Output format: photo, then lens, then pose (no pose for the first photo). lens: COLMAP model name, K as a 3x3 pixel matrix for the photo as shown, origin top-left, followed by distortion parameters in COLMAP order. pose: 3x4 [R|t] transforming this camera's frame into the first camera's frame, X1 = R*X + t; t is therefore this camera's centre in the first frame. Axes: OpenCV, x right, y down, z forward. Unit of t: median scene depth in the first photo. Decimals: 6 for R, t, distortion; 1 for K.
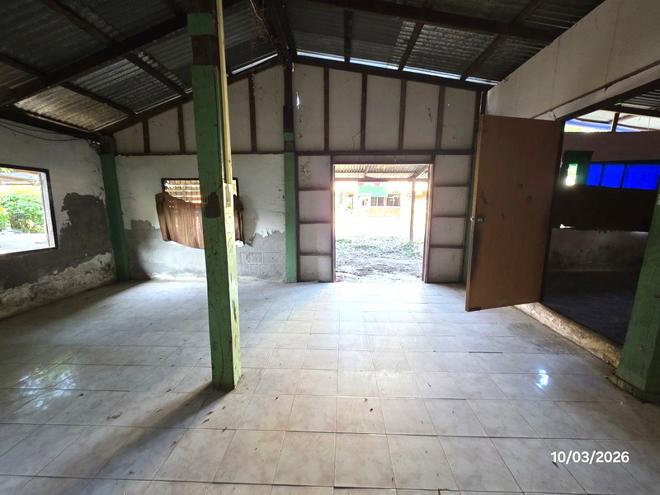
lens RADIAL K [[264.3, 0, 334.7], [0, 264.3, 246.6], [0, 0, 1]] dist [0.002545, 0.000441]
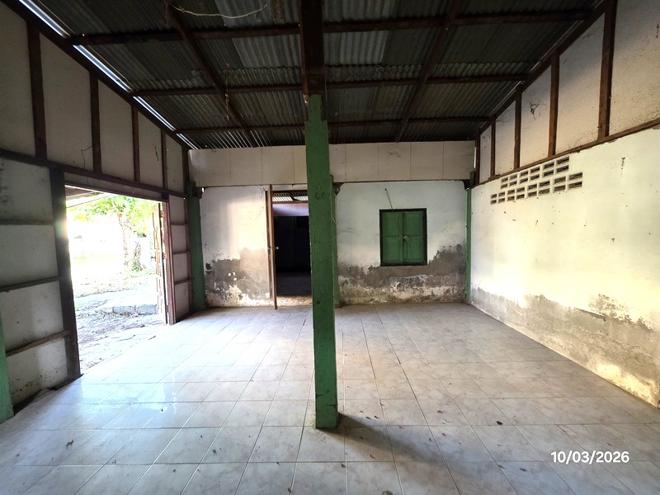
lens RADIAL K [[264.3, 0, 331.8], [0, 264.3, 244.6], [0, 0, 1]] dist [0.002545, 0.000441]
pose [[-0.000579, -0.045762, 0.998952, -0.657571], [0.192619, 0.980241, 0.045016, -0.080698], [-0.981273, 0.192443, 0.008247, 0.413965]]
